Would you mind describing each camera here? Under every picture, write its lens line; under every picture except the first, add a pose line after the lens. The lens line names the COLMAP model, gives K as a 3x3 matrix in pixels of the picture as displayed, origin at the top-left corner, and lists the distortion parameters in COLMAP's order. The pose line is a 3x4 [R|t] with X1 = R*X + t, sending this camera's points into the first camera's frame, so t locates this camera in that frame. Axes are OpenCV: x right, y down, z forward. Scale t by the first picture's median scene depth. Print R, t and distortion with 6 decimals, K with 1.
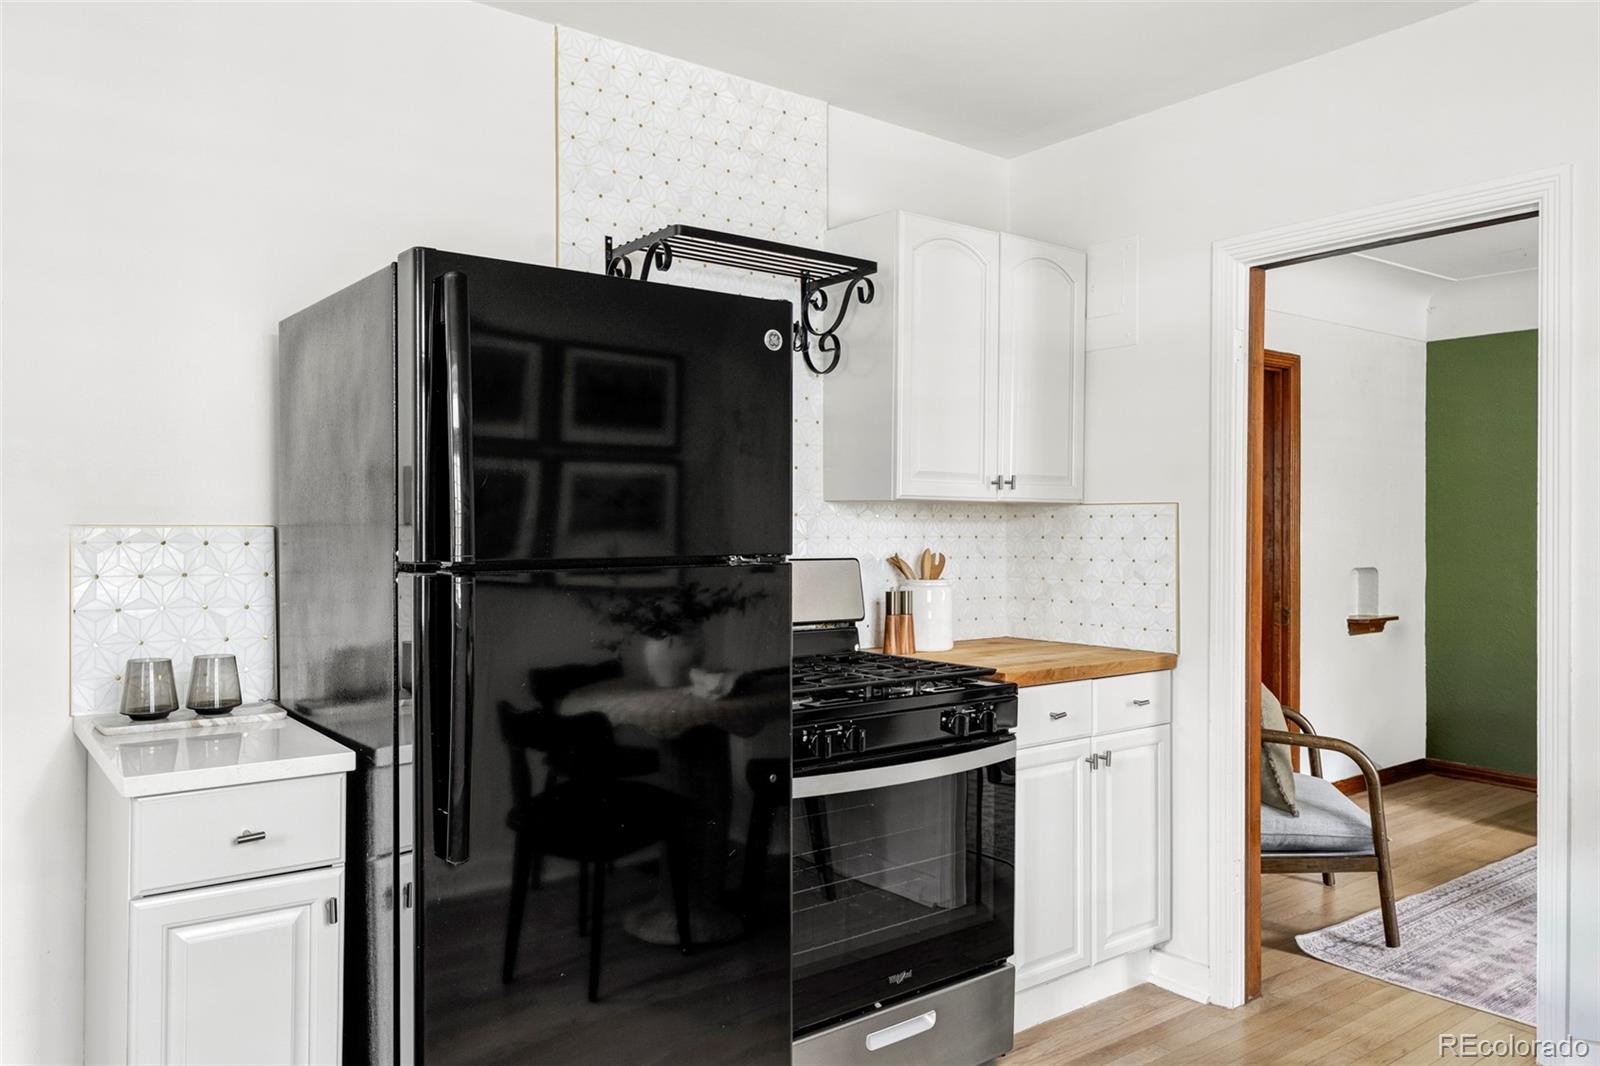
lens RADIAL K [[1158.1, 0, 800.0], [0, 1158.1, 533.0], [0, 0, 1]] dist [0.002821, 0.000611]
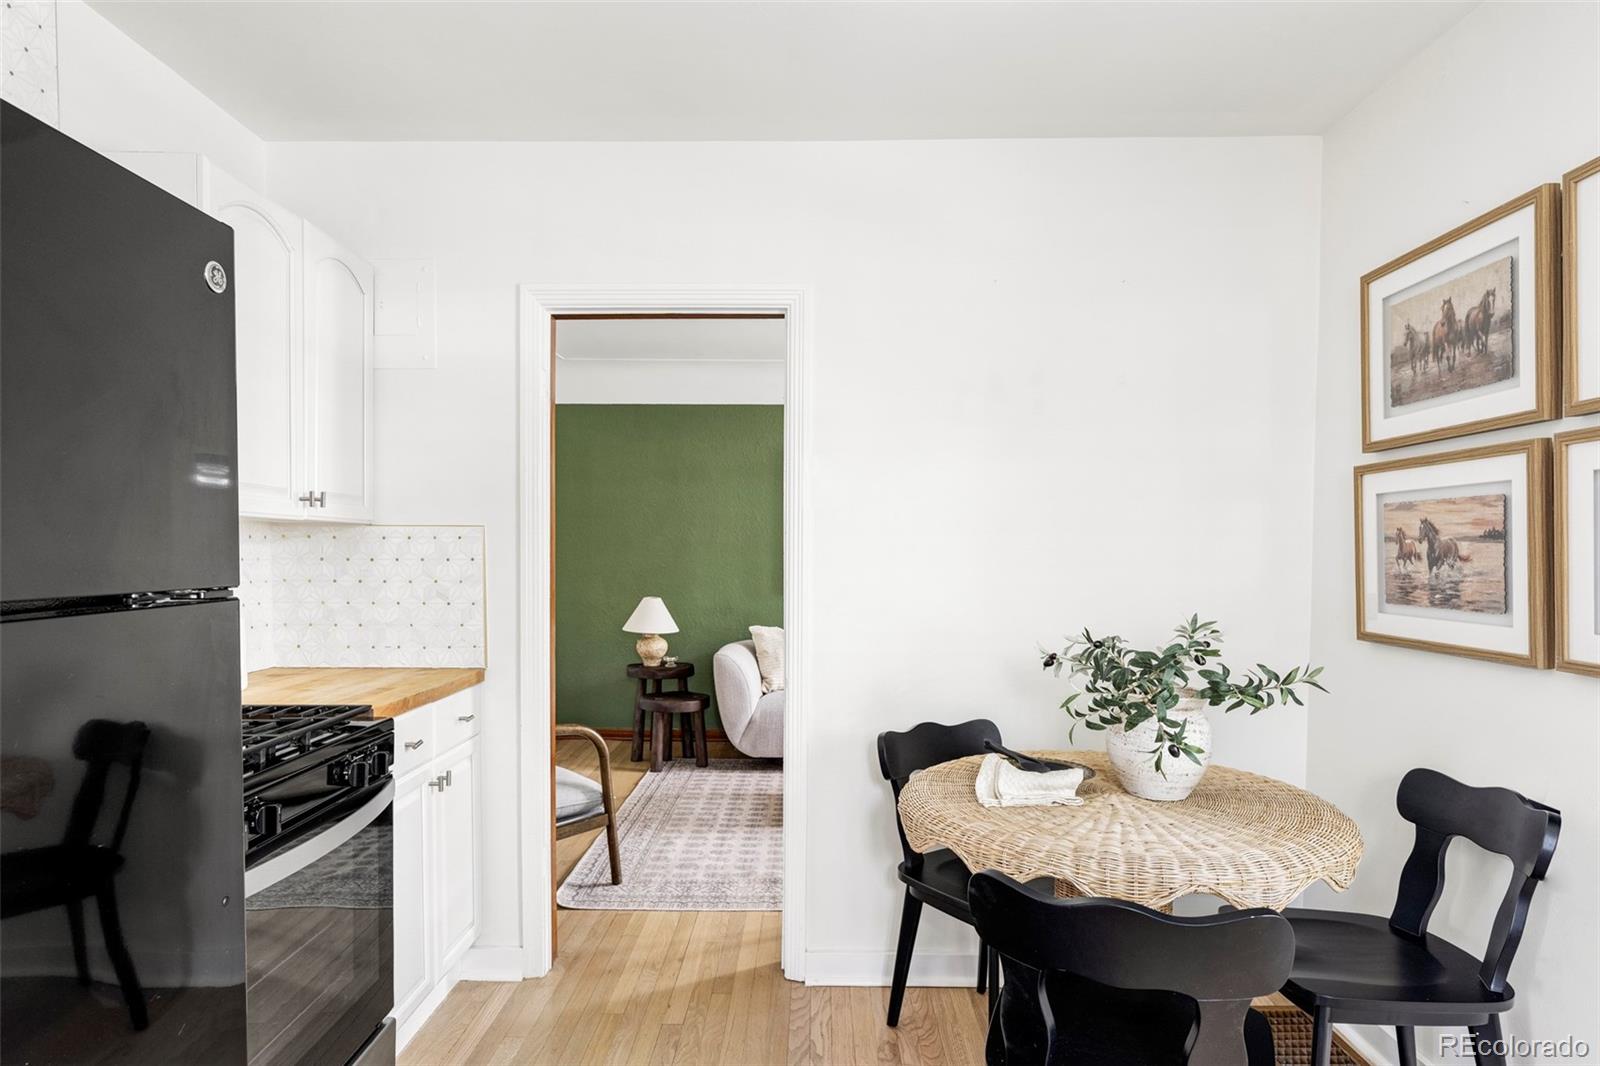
lens RADIAL K [[923.8, 0, 805.7], [0, 923.8, 588.3], [0, 0, 1]] dist [-0.002713, -0.001036]
pose [[0.614517, -0.032016, 0.788254, -0.159230], [0.002335, 0.999246, 0.038765, -0.000956], [-0.788900, -0.021981, 0.614128, 0.245696]]
